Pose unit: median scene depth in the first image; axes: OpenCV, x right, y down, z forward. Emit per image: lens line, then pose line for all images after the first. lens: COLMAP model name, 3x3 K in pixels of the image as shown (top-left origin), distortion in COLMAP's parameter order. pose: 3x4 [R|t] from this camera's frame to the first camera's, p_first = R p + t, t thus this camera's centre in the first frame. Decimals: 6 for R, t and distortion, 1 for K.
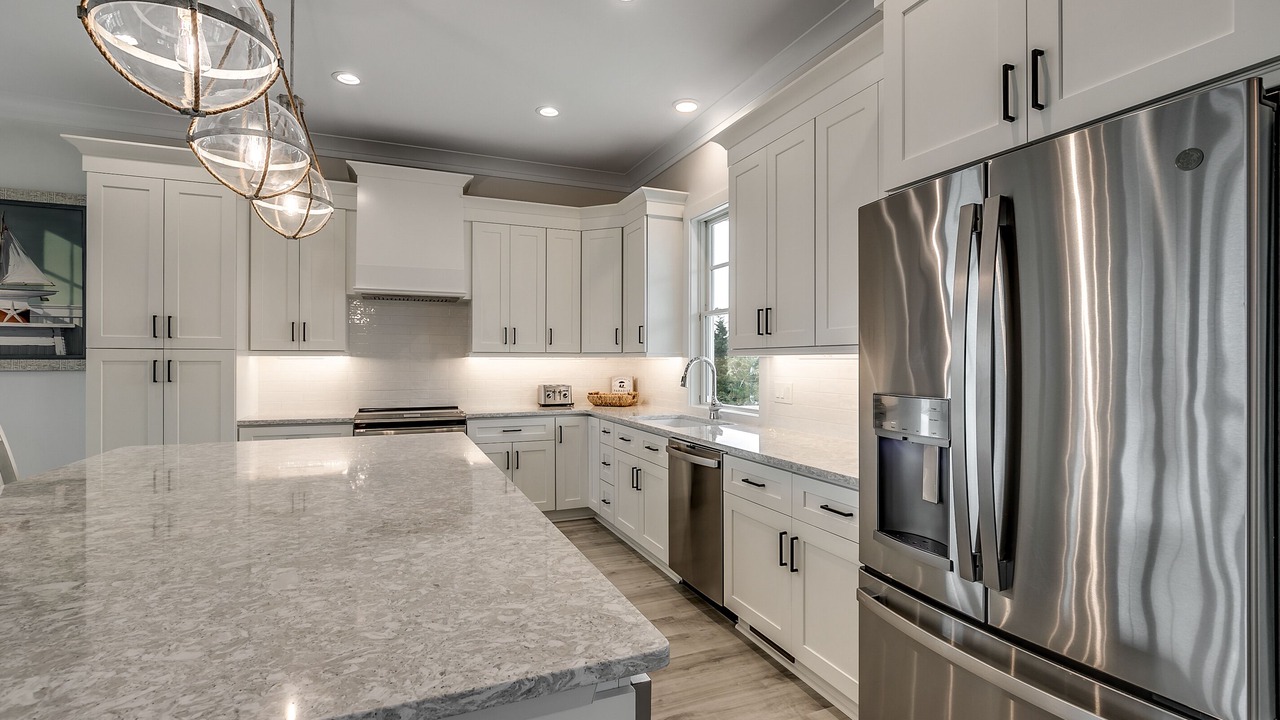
lens RADIAL K [[586.3, 0, 640.7], [0, 586.3, 358.6], [0, 0, 1]] dist [-0.002942, 0.000453]
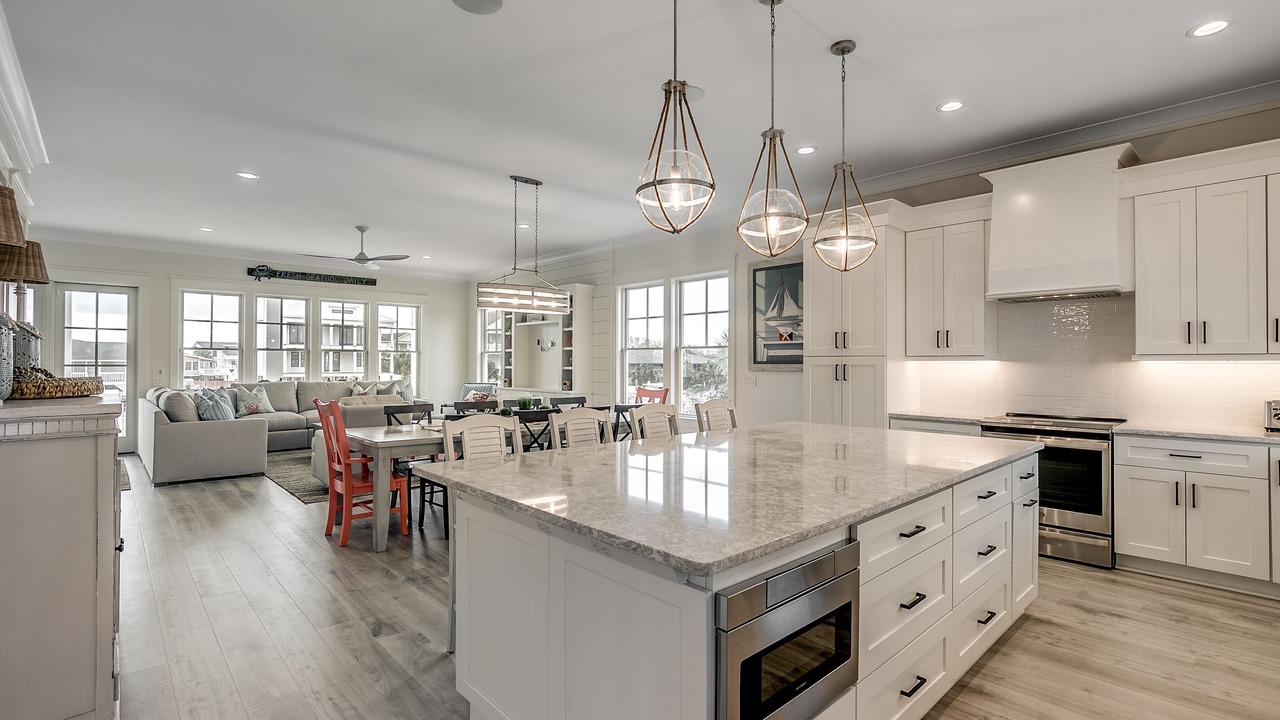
lens RADIAL K [[586.3, 0, 645.4], [0, 586.3, 361.0], [0, 0, 1]] dist [-0.002942, 0.000453]
pose [[0.343190, -0.005165, -0.939252, 0.293578], [0.001993, 0.999987, -0.004771, 0.000286], [0.939264, -0.000235, 0.343195, 0.081324]]
